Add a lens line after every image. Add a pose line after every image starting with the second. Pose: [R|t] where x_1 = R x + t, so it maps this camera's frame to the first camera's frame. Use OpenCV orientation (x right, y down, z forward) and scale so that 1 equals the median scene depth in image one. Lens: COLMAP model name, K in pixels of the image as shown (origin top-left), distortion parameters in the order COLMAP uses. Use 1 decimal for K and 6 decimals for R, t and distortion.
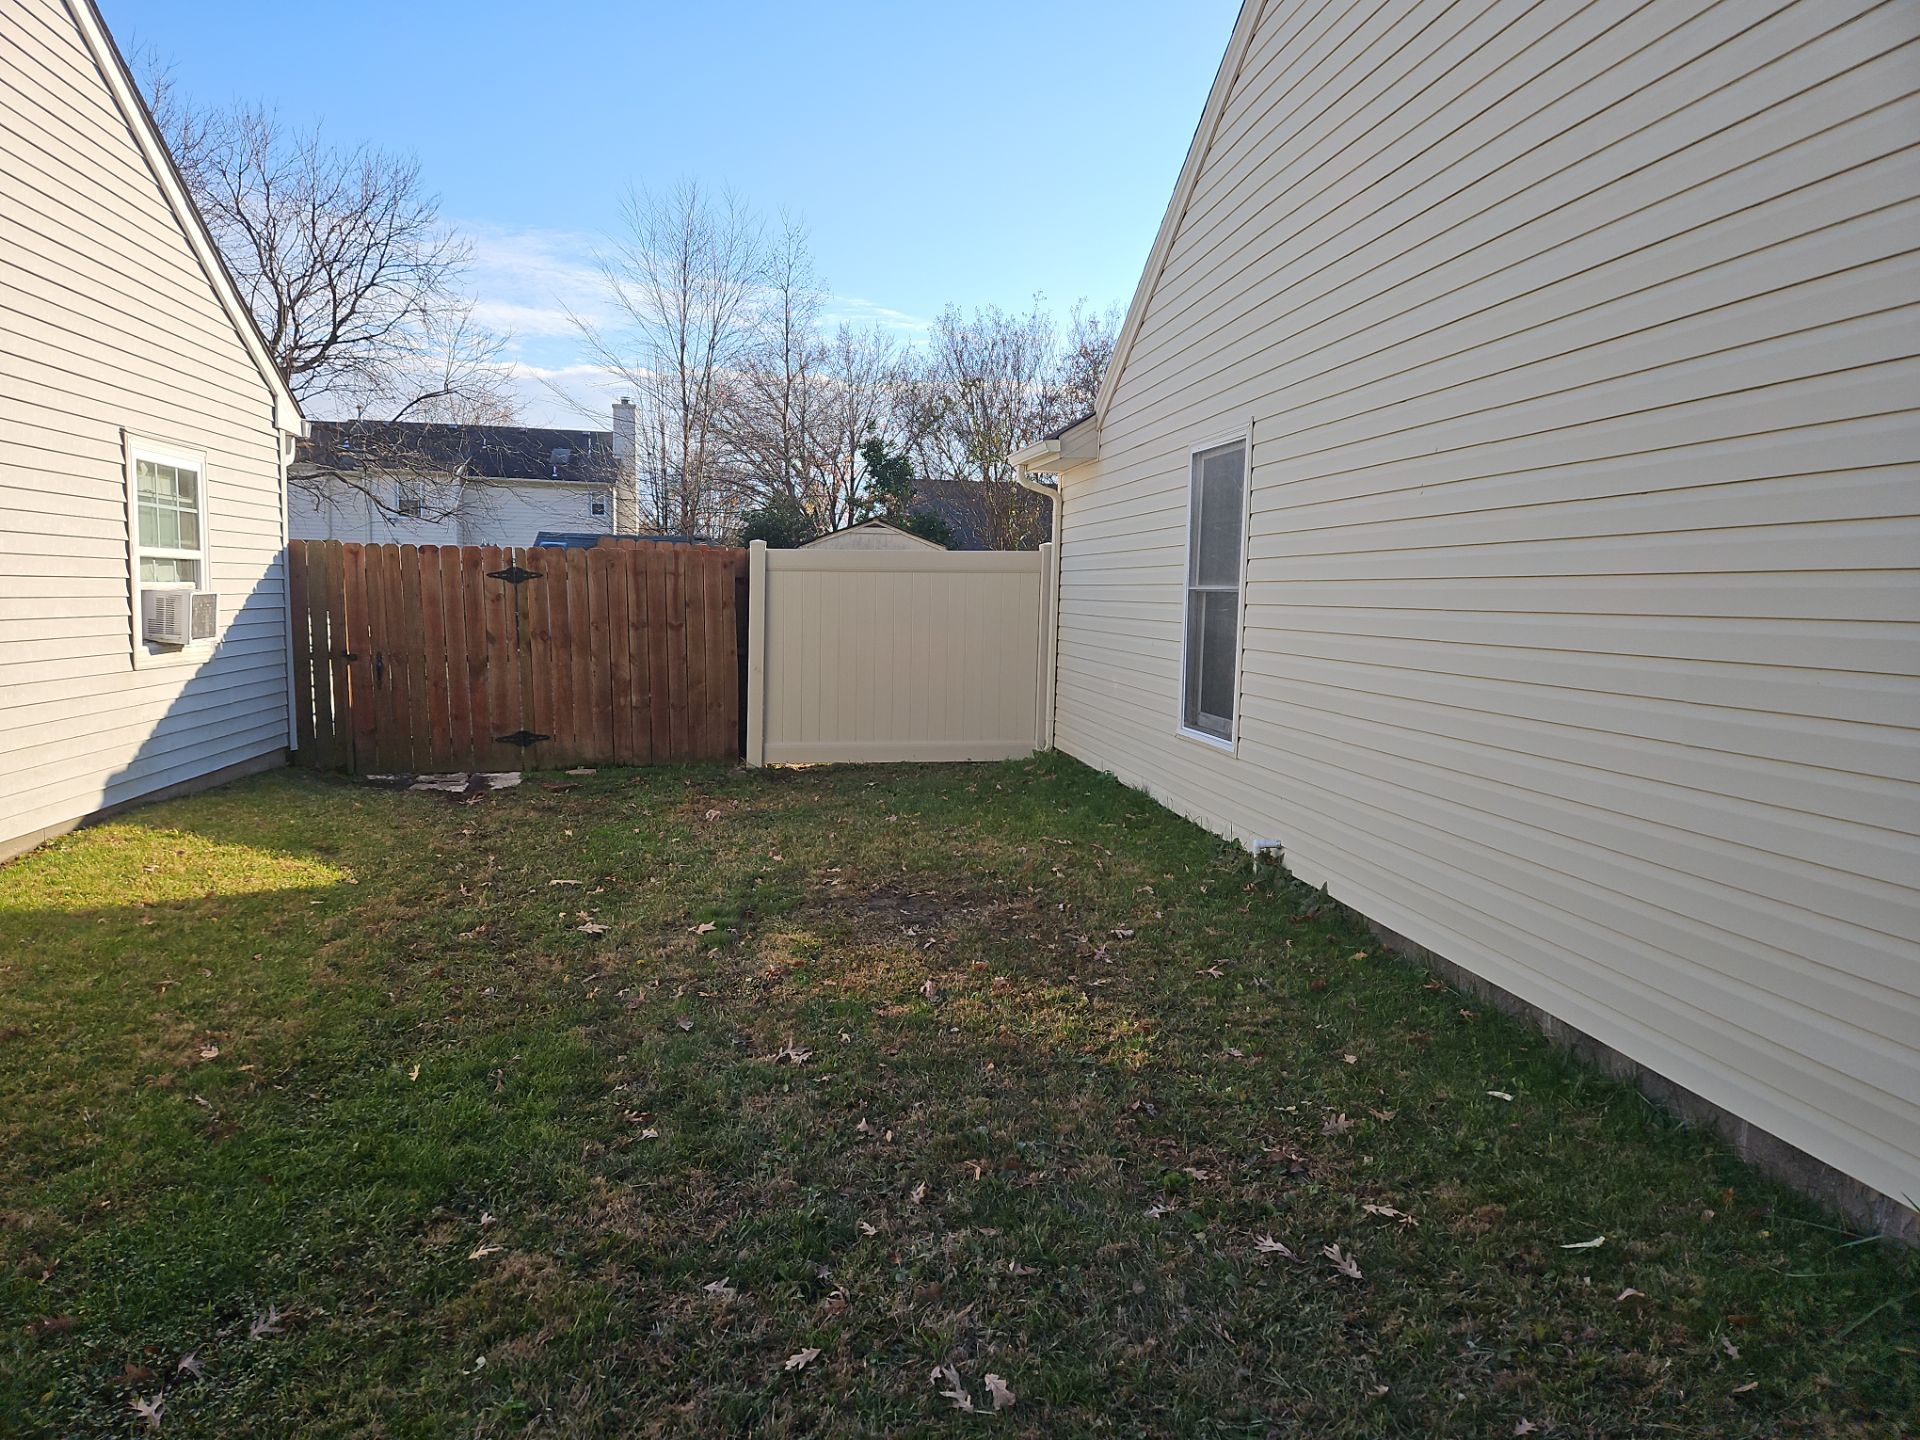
lens RADIAL K [[1268.8, 0, 965.9], [0, 1268.8, 728.4], [0, 0, 1]] dist [-0.001901, -0.001696]
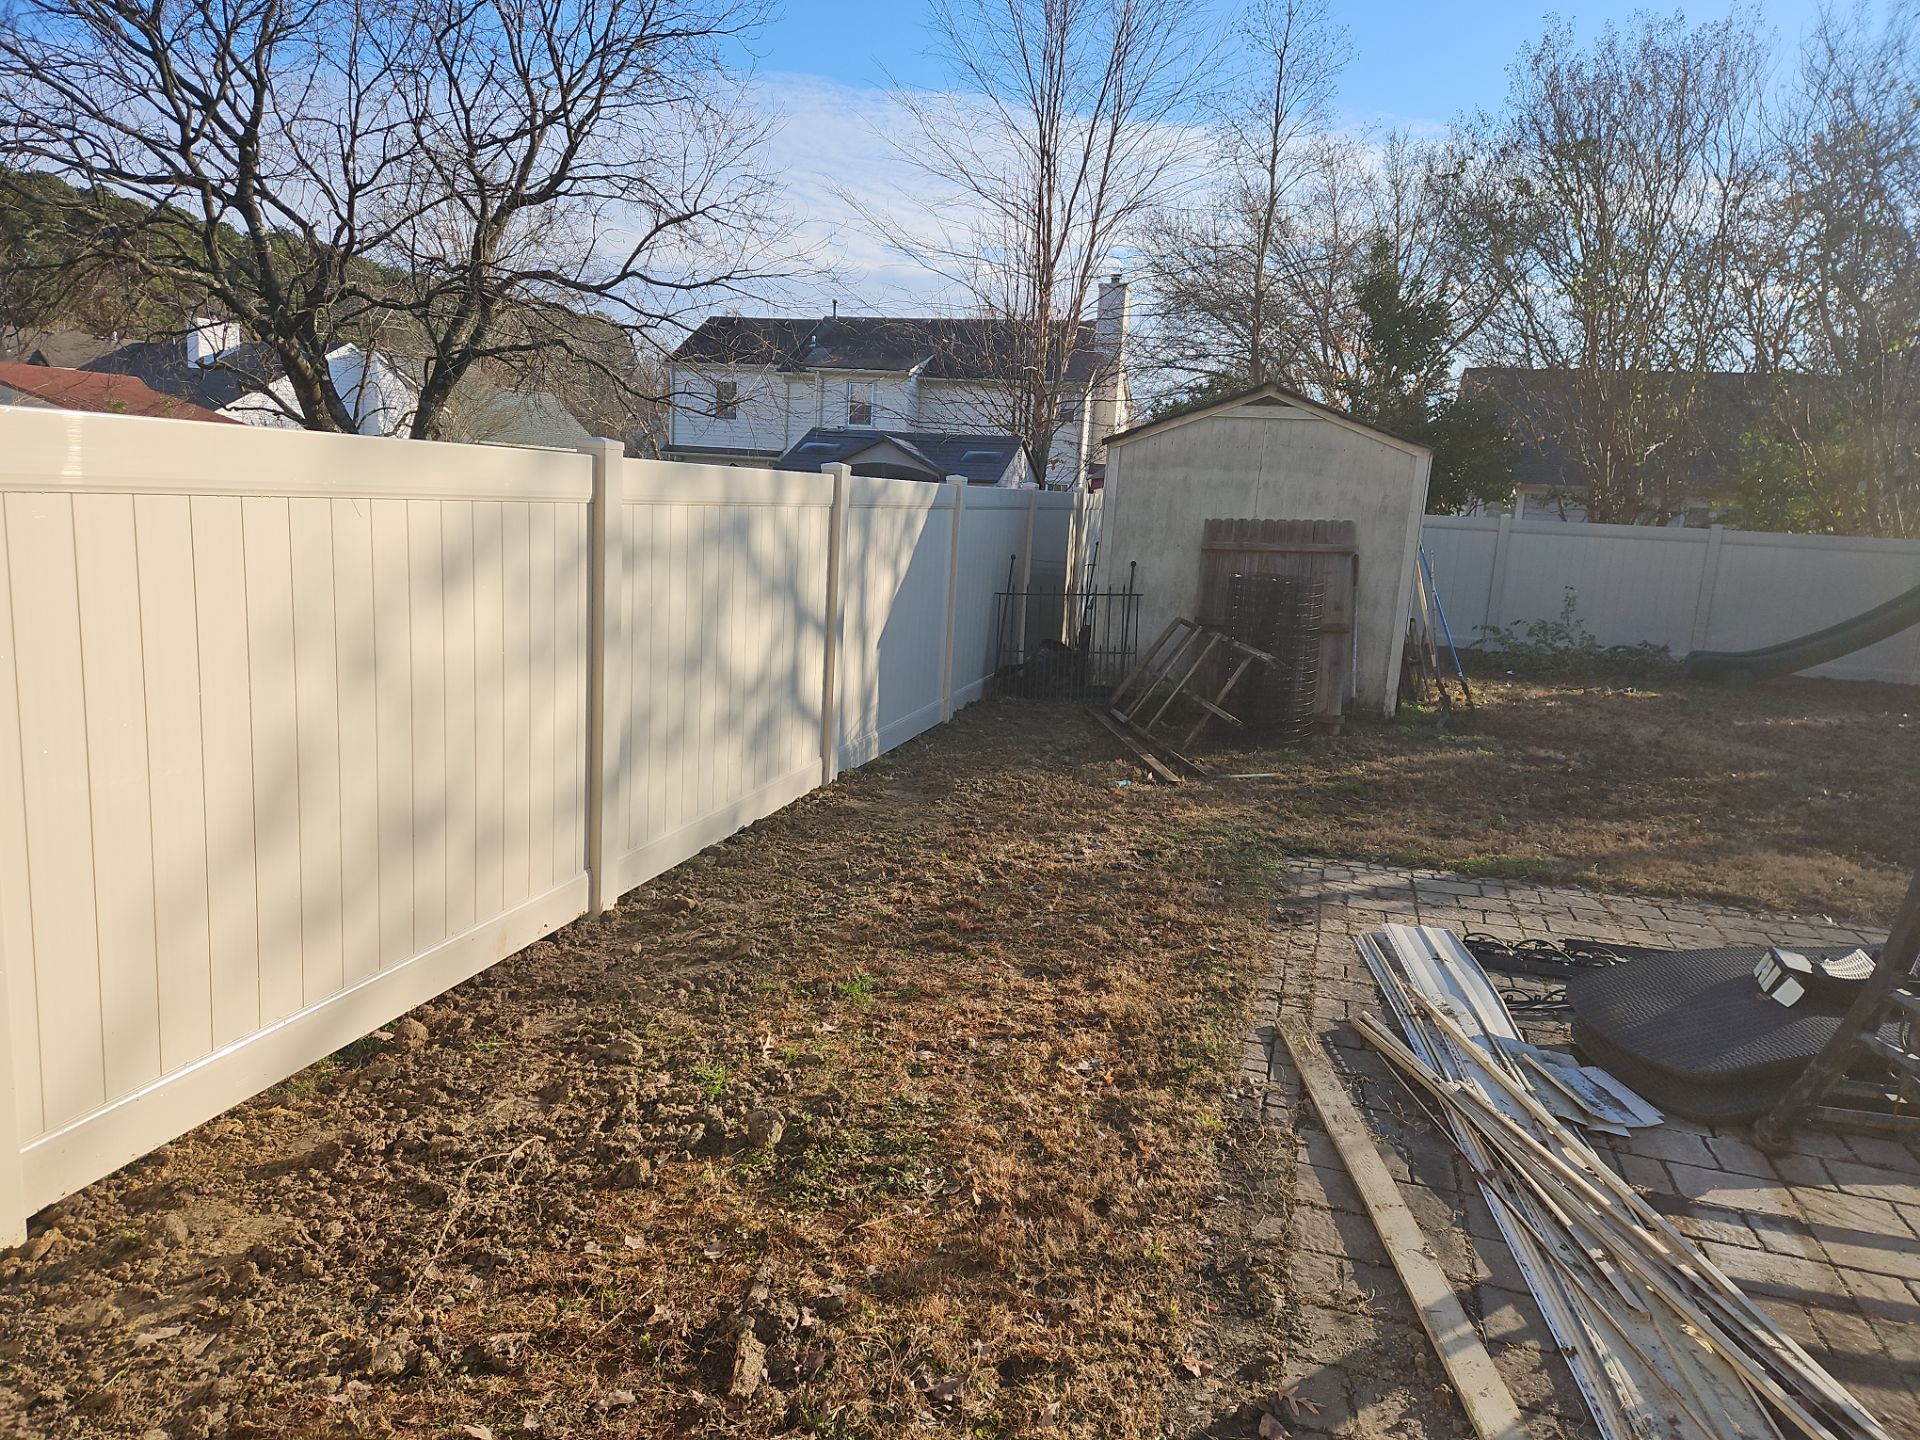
lens RADIAL K [[1268.8, 0, 962.9], [0, 1268.8, 718.3], [0, 0, 1]] dist [-0.001901, -0.001696]
pose [[0.893173, 0.098689, -0.438750, 0.029568], [-0.077763, 0.994820, 0.065462, -0.048778], [0.442938, -0.024350, 0.896221, 0.388258]]
